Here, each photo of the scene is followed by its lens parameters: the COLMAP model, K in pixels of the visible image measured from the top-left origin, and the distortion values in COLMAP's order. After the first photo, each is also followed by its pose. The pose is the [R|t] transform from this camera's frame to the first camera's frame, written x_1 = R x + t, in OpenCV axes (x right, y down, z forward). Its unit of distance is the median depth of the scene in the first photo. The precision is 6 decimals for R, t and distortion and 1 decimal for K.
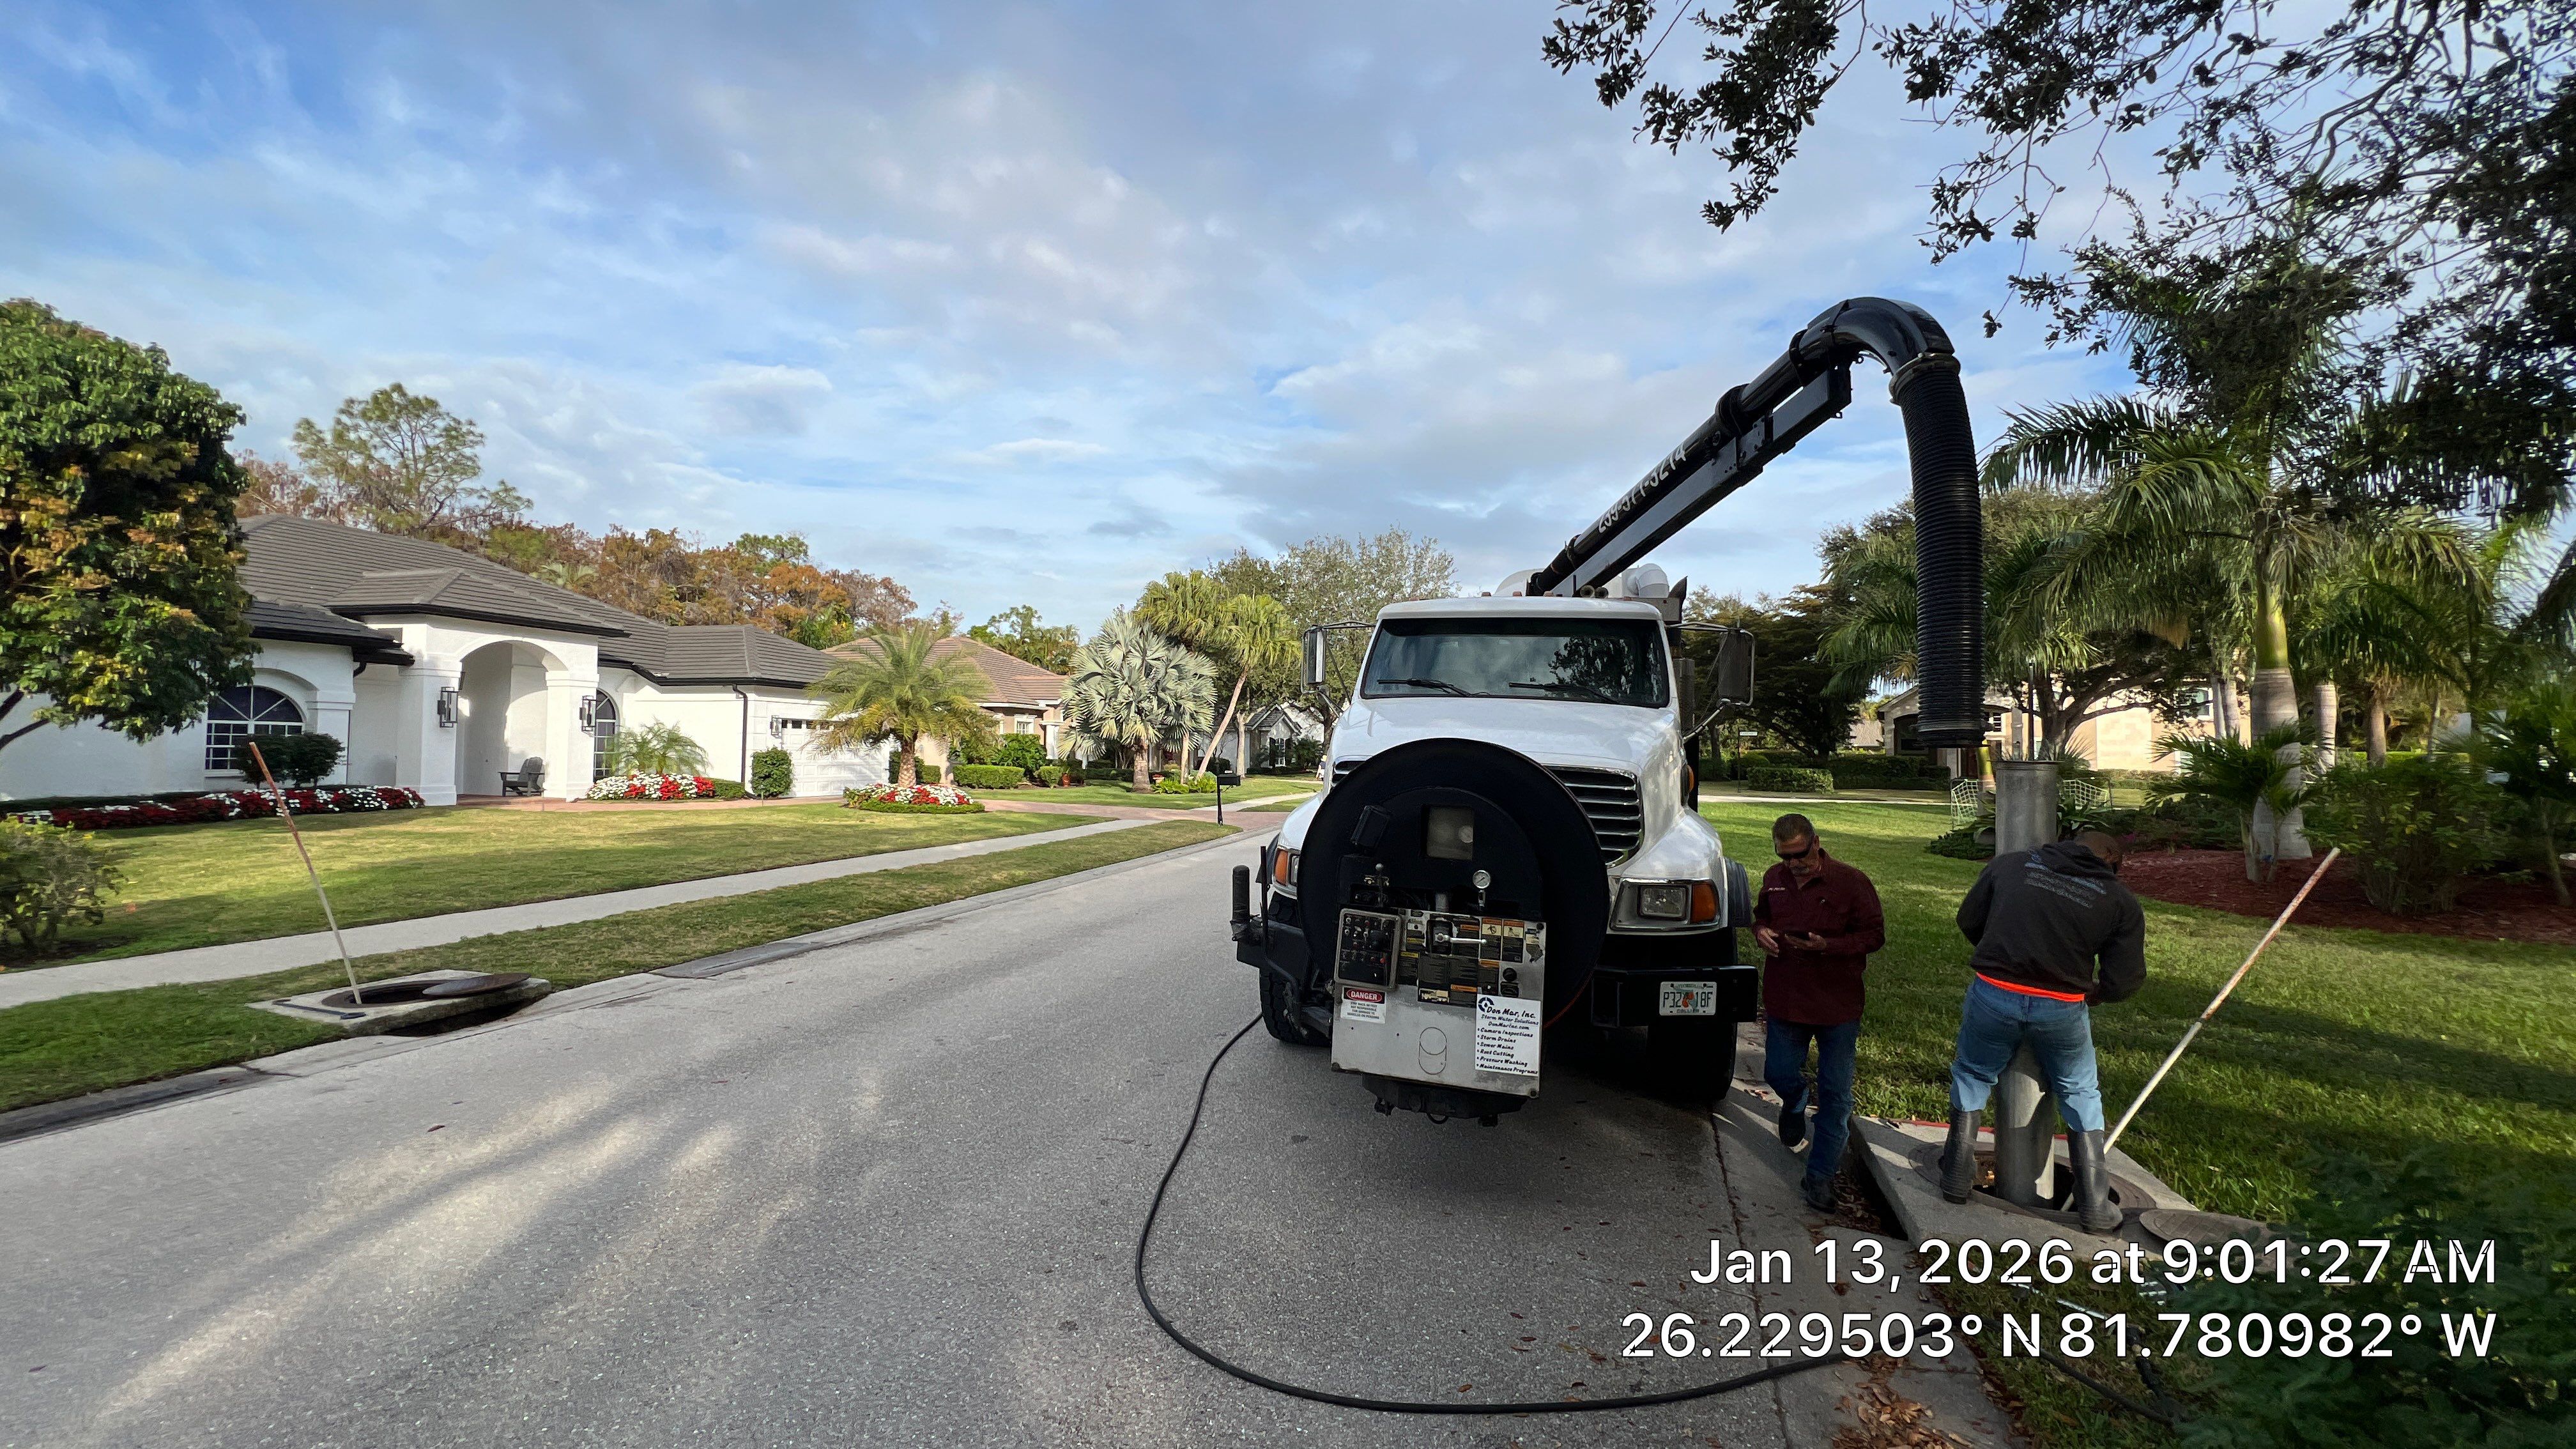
lens RADIAL K [[1028.7, 0, 1288.0], [0, 1028.7, 724.5], [0, 0, 1]] dist [0.001500, 0.000162]
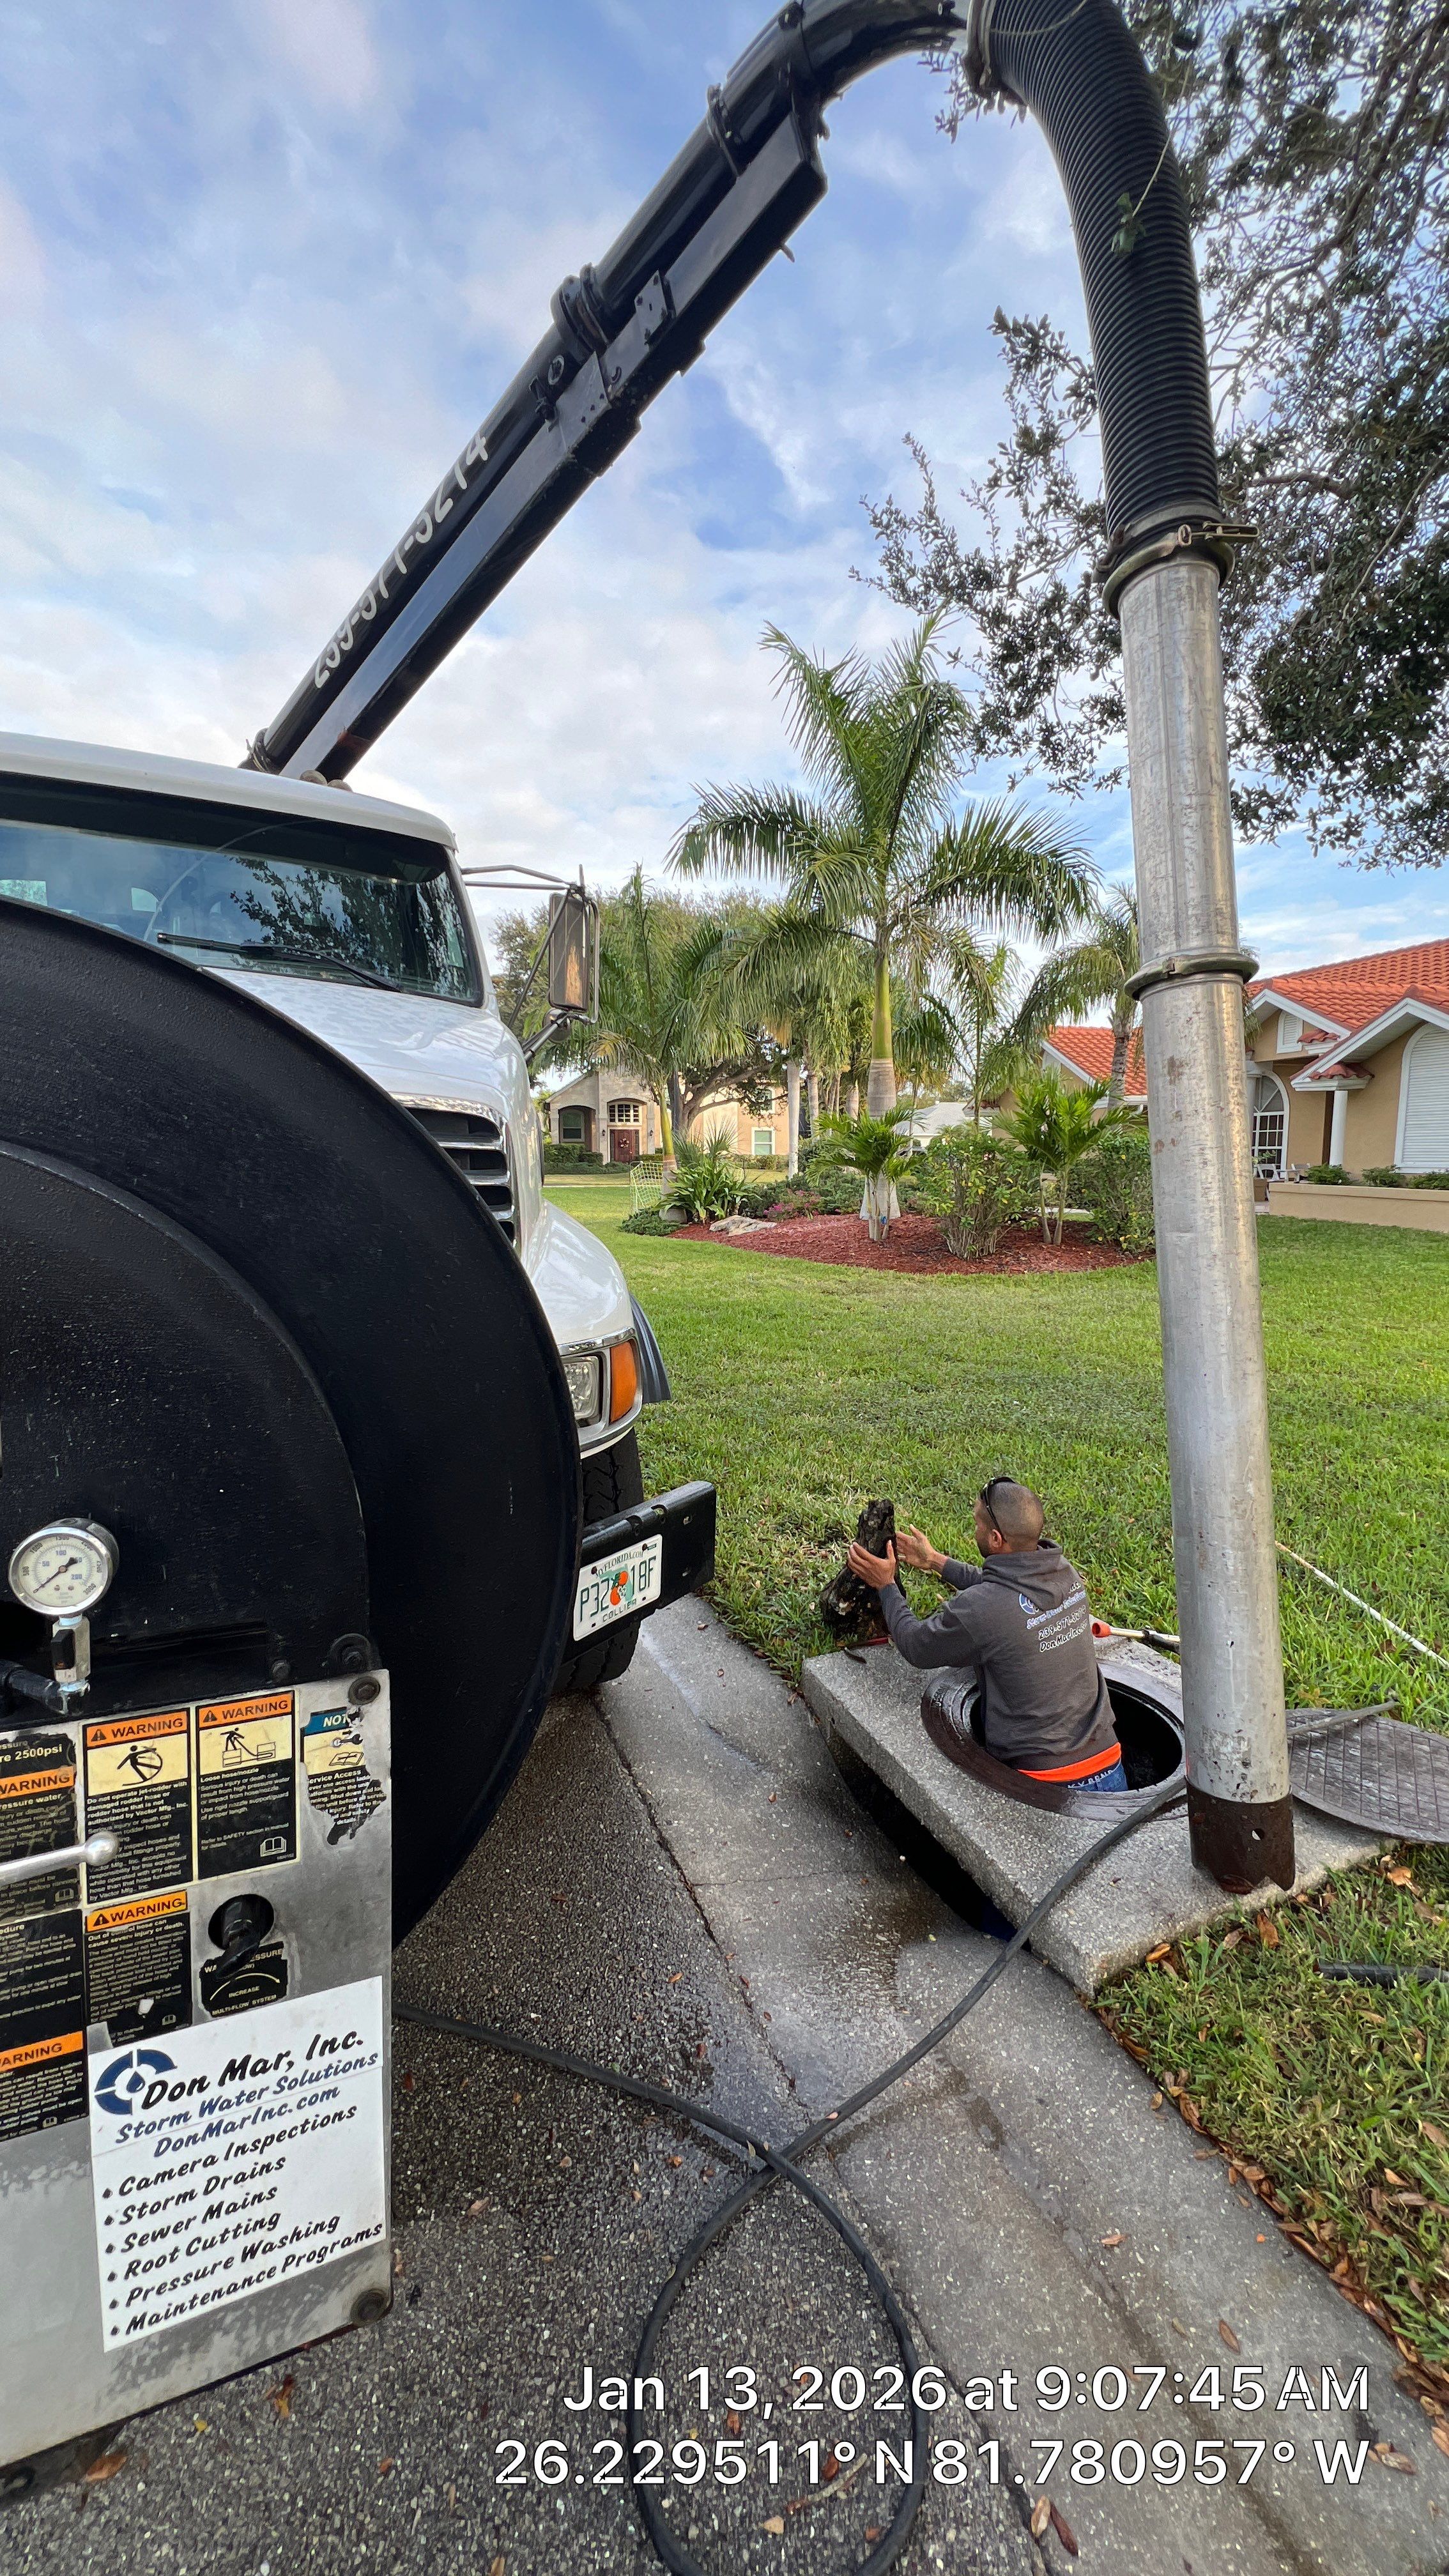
lens RADIAL K [[1028.7, 0, 724.5], [0, 1028.7, 1288.0], [0, 0, 1]] dist [0.001500, 0.000162]
pose [[0.763006, -0.095684, 0.639270, 0.158853], [-0.011394, 0.986839, 0.161306, 0.061805], [-0.646291, -0.130361, 0.751874, 0.749120]]
